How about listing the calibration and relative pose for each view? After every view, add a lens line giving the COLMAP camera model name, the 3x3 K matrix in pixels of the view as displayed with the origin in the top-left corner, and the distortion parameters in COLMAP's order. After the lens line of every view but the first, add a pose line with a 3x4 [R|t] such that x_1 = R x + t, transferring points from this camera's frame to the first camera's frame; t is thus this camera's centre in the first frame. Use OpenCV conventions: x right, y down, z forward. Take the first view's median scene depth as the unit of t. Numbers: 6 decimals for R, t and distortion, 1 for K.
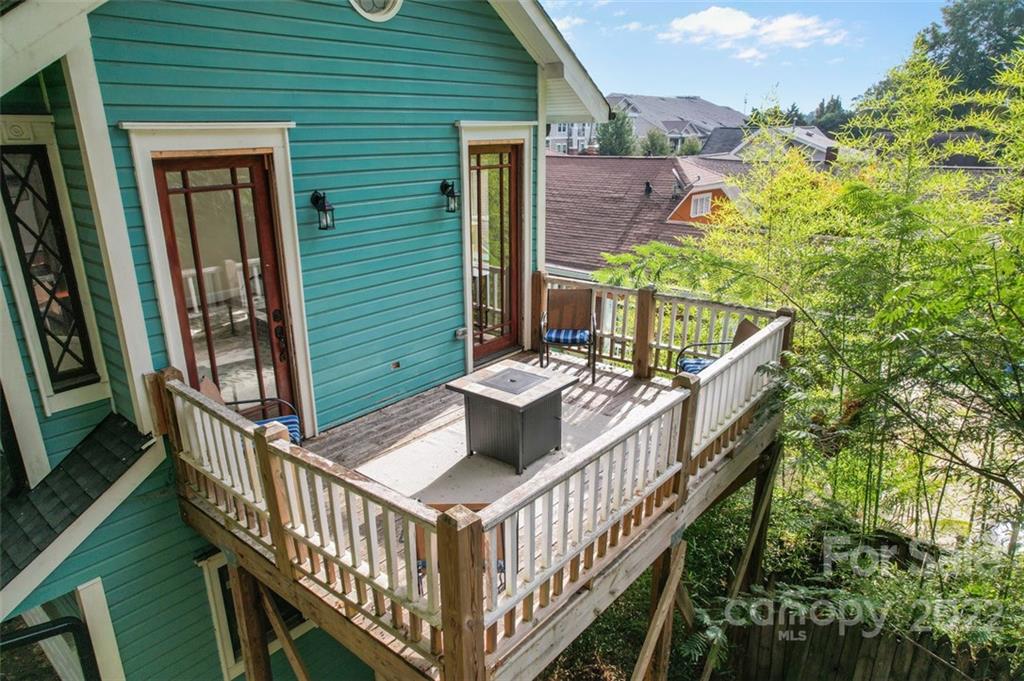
lens RADIAL K [[658.0, 0, 512.0], [0, 658.0, 340.5], [0, 0, 1]] dist [-0.000764, 0.000057]
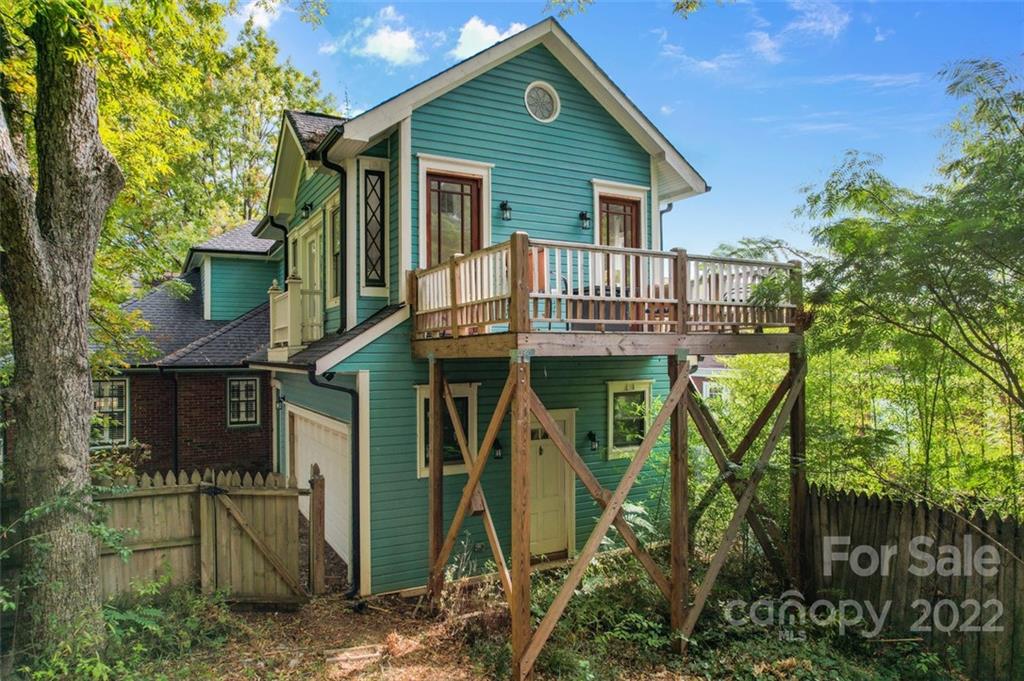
lens RADIAL K [[658.0, 0, 512.0], [0, 658.0, 340.5], [0, 0, 1]] dist [-0.000764, 0.000057]
pose [[0.934330, -0.007242, -0.356337, 0.412355], [-0.112966, 0.942227, -0.315352, 0.777088], [0.338034, 0.334897, 0.879532, -0.529147]]
